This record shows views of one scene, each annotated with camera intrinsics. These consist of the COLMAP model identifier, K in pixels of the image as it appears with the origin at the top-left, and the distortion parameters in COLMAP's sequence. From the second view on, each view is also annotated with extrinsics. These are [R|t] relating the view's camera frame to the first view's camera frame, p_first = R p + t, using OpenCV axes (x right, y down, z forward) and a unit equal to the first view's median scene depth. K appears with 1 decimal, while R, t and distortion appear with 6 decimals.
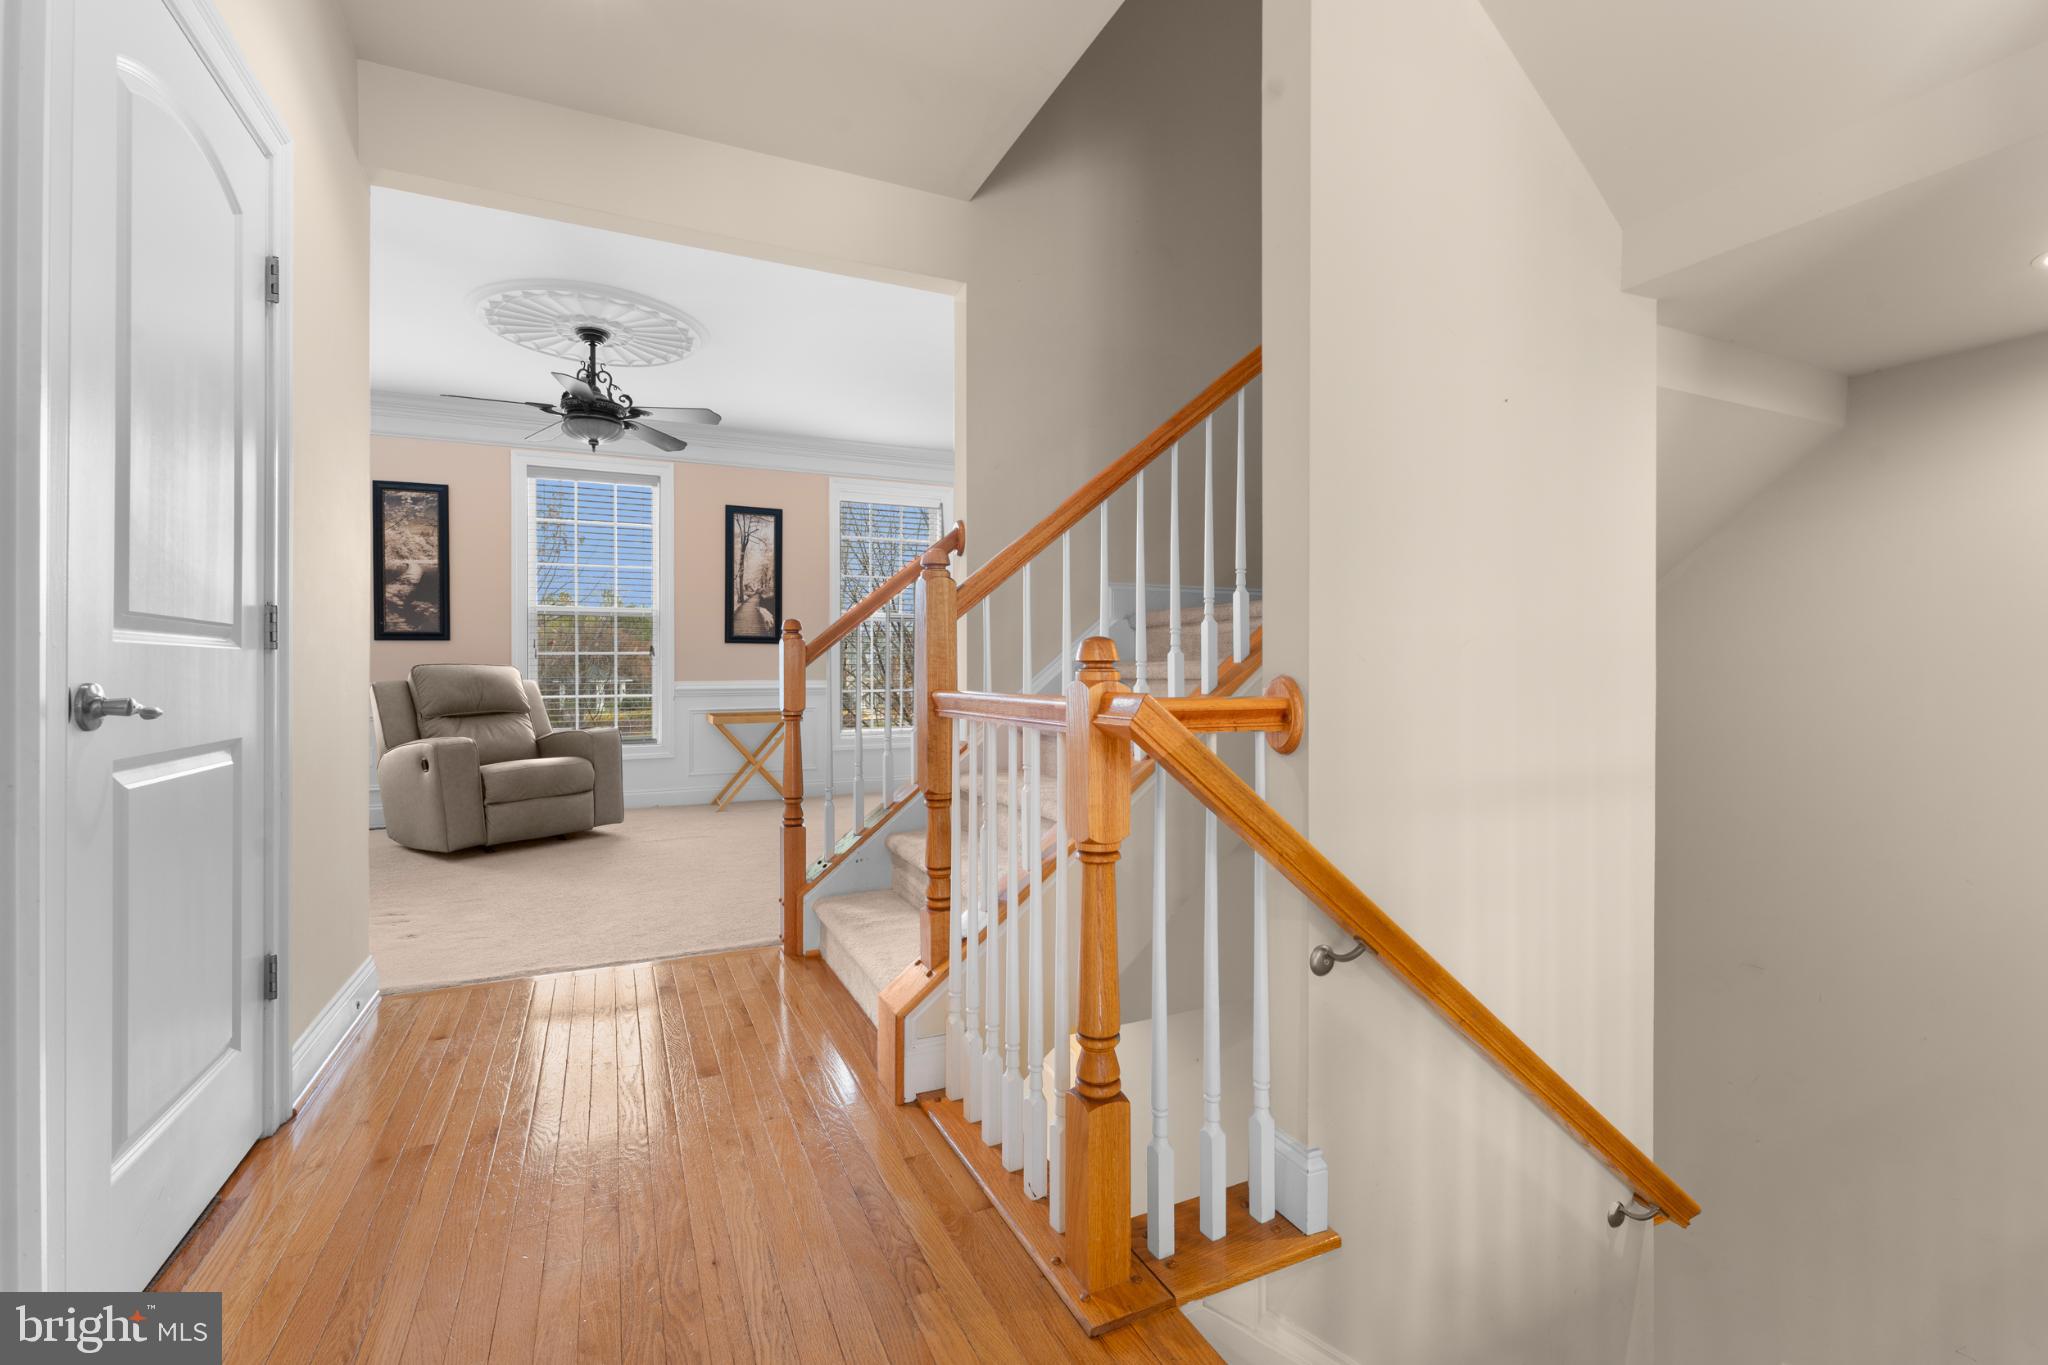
lens RADIAL K [[892.8, 0, 1068.4], [0, 892.8, 673.8], [0, 0, 1]] dist [-0.003768, 0.000371]
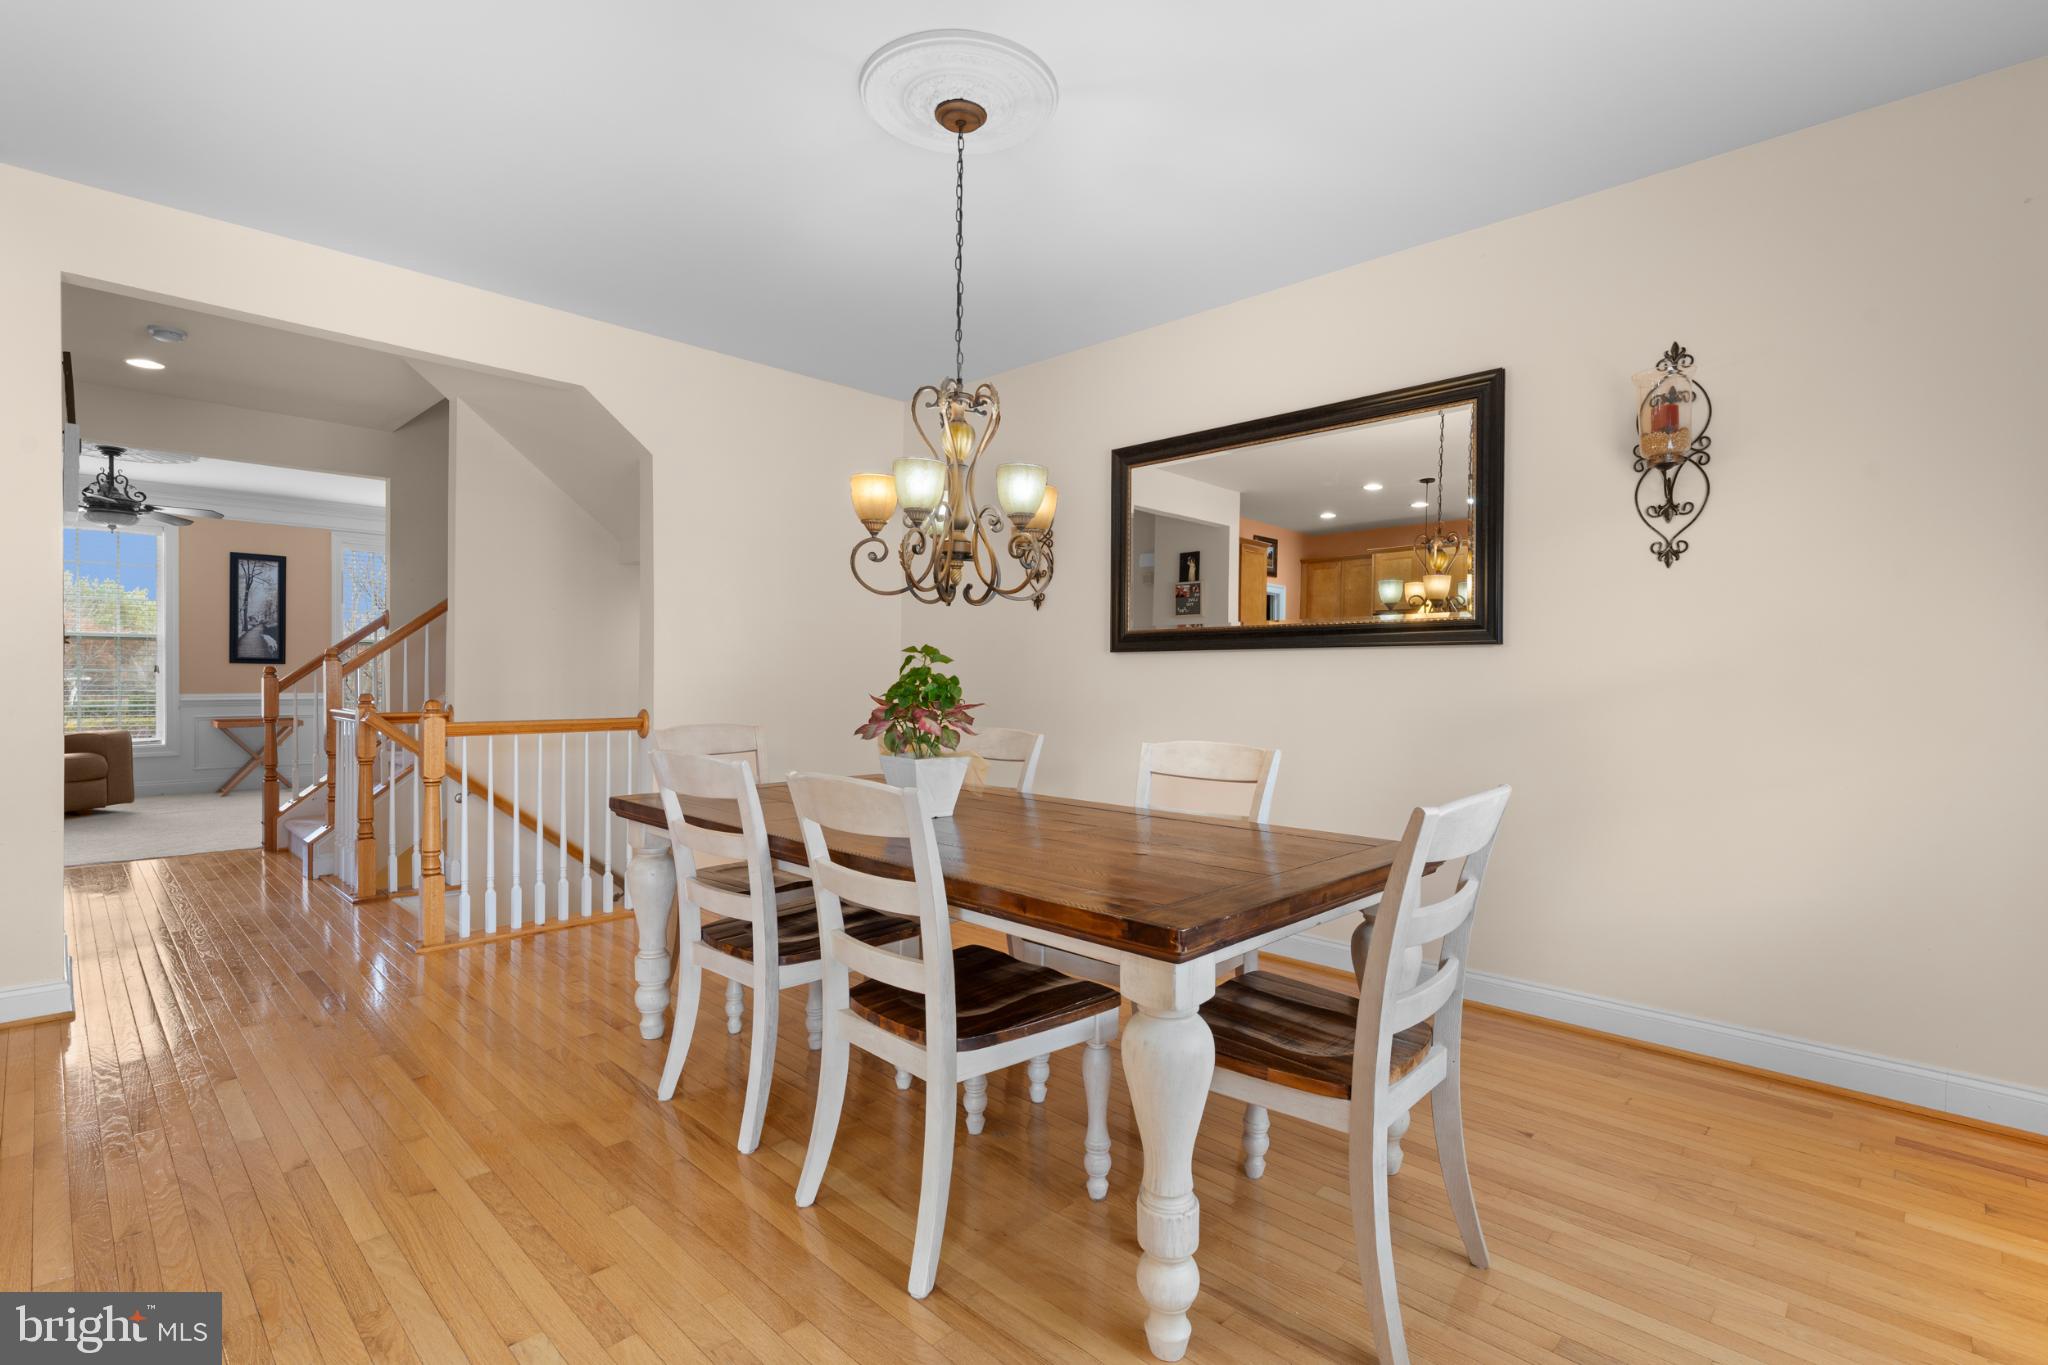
lens RADIAL K [[952.7, 0, 1079.5], [0, 952.7, 697.6], [0, 0, 1]] dist [-0.005589, -0.001787]
pose [[0.936690, 0.008316, 0.350061, 0.267156], [-0.015307, 0.999735, 0.017210, -0.027395], [-0.349825, -0.021479, 0.936569, -0.661885]]
